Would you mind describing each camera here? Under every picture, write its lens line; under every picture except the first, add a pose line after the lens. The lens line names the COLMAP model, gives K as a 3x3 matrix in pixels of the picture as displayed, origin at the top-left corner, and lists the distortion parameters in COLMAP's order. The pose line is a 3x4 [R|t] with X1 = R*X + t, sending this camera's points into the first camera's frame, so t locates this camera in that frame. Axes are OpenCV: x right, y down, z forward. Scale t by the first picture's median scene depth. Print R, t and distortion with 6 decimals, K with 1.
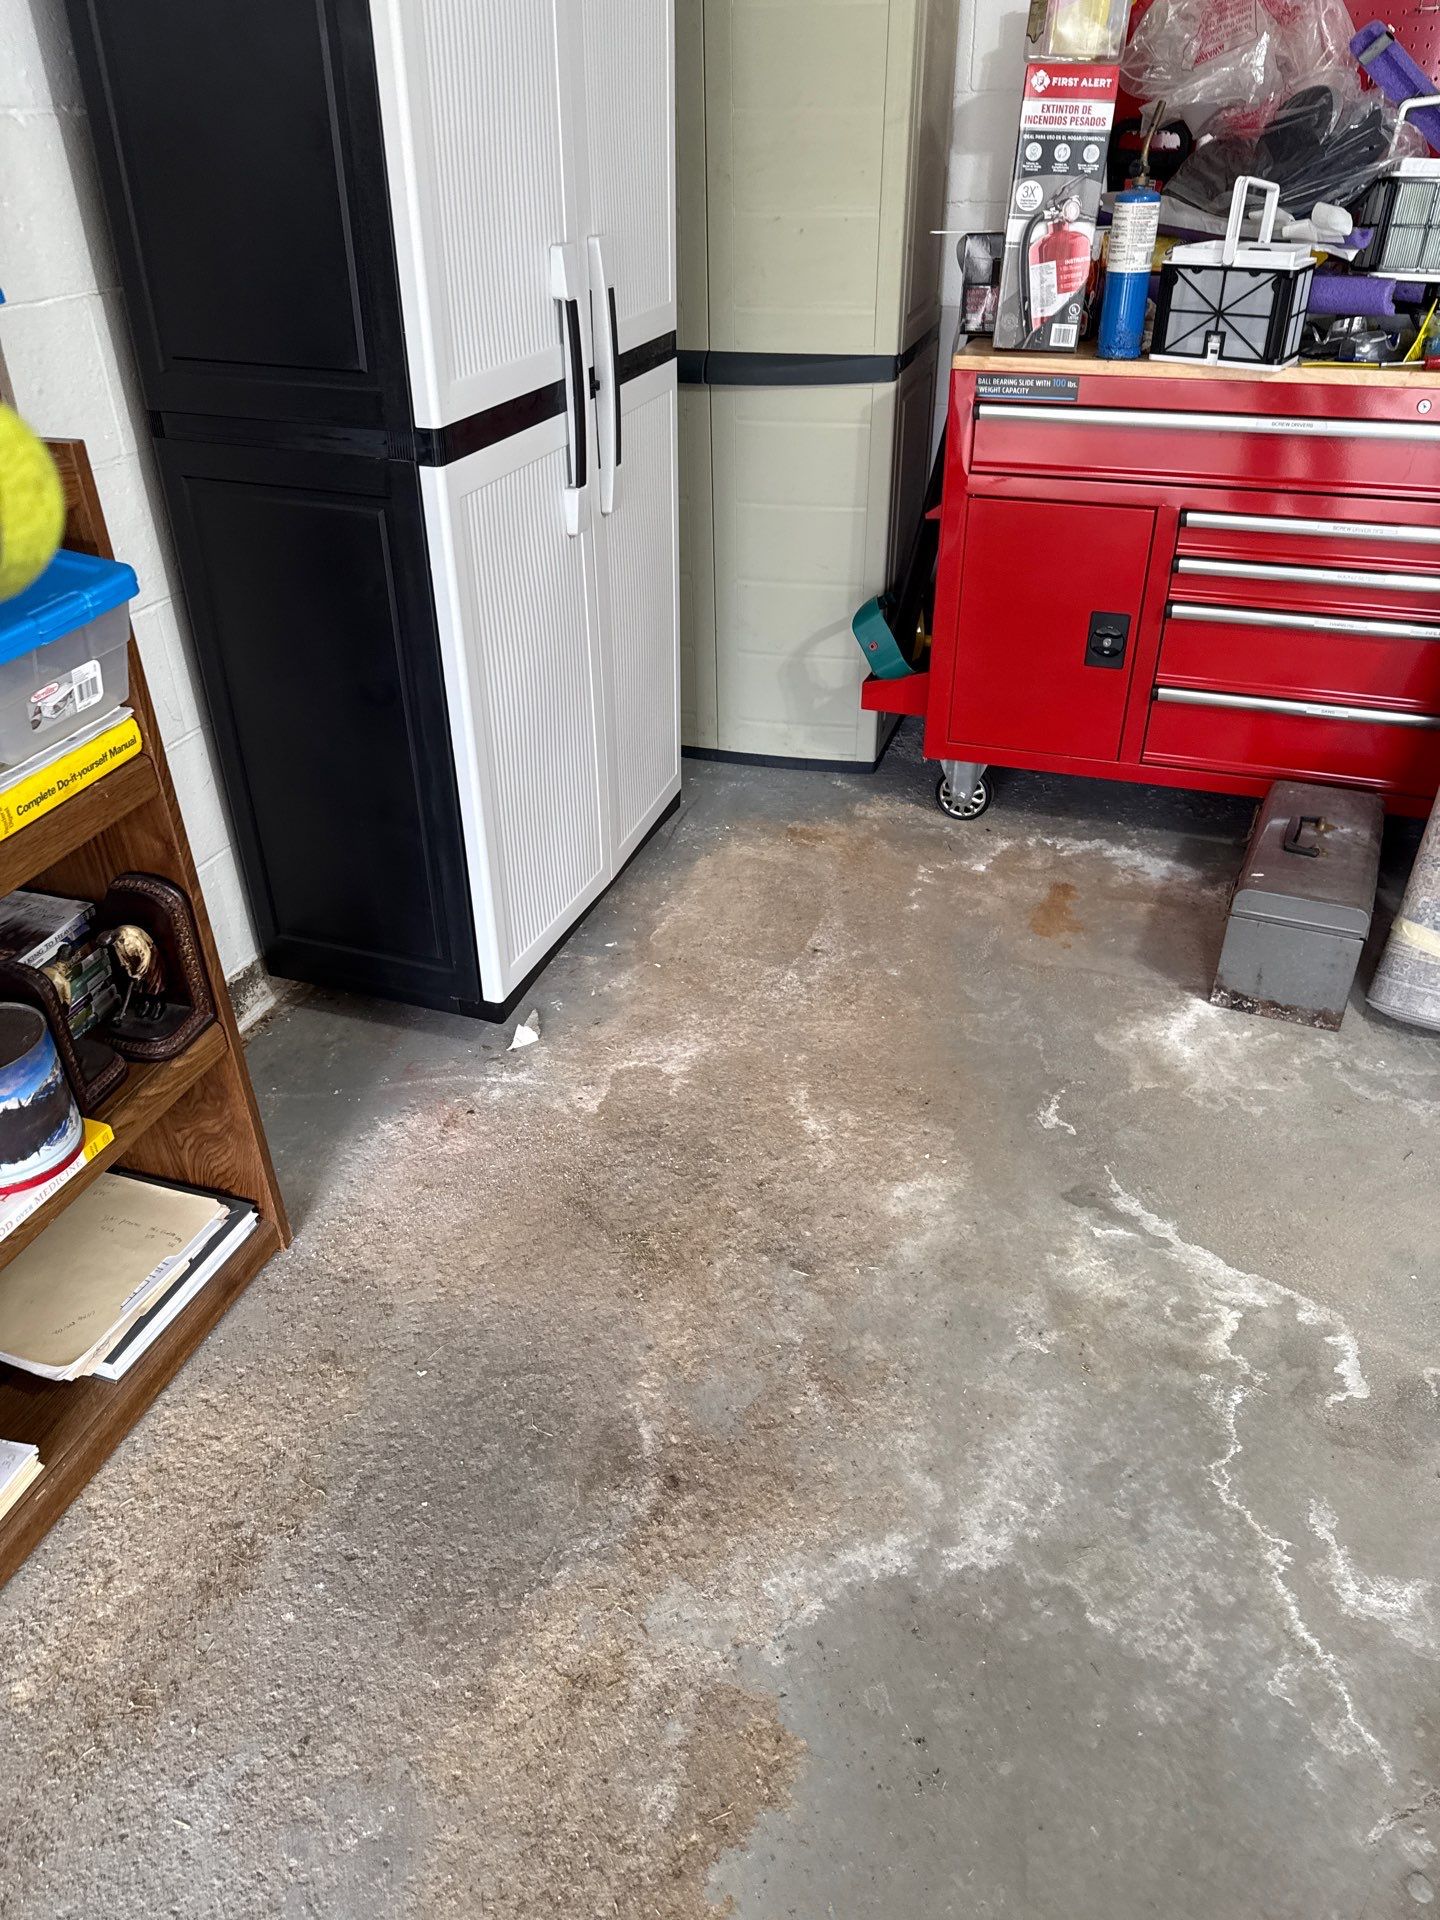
lens RADIAL K [[1349.2, 0, 716.5], [0, 1349.2, 964.4], [0, 0, 1]] dist [0.049830, -0.064697]
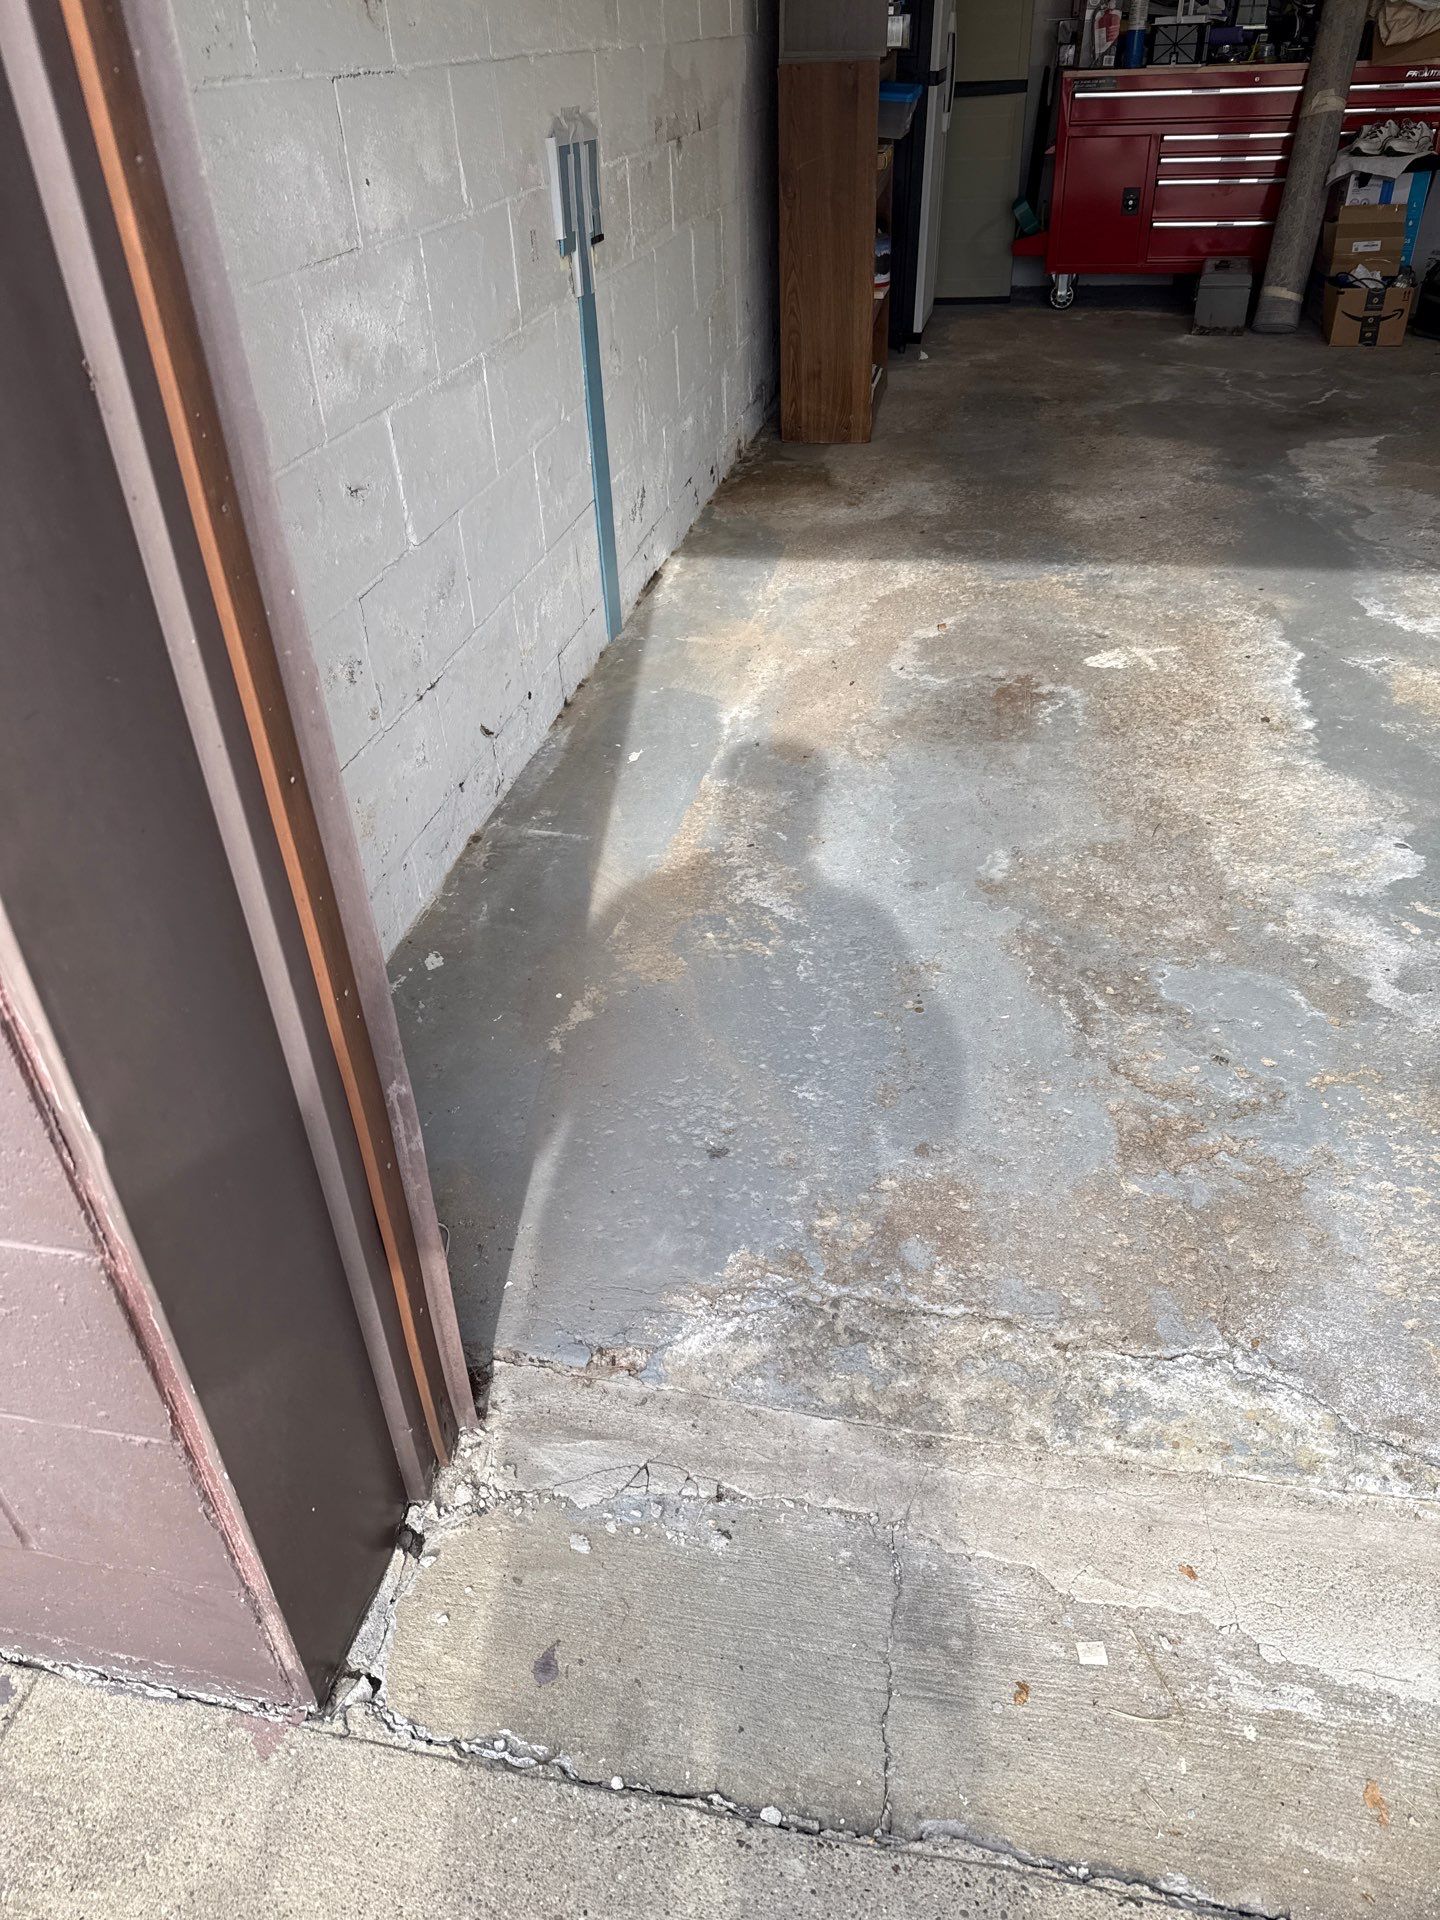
lens RADIAL K [[1349.2, 0, 710.4], [0, 1349.2, 965.3], [0, 0, 1]] dist [0.049830, -0.064697]
pose [[0.991119, -0.090621, 0.097323, -0.834342], [0.086754, 0.995290, 0.043261, 0.976392], [-0.100785, -0.034434, 0.994312, -1.386417]]
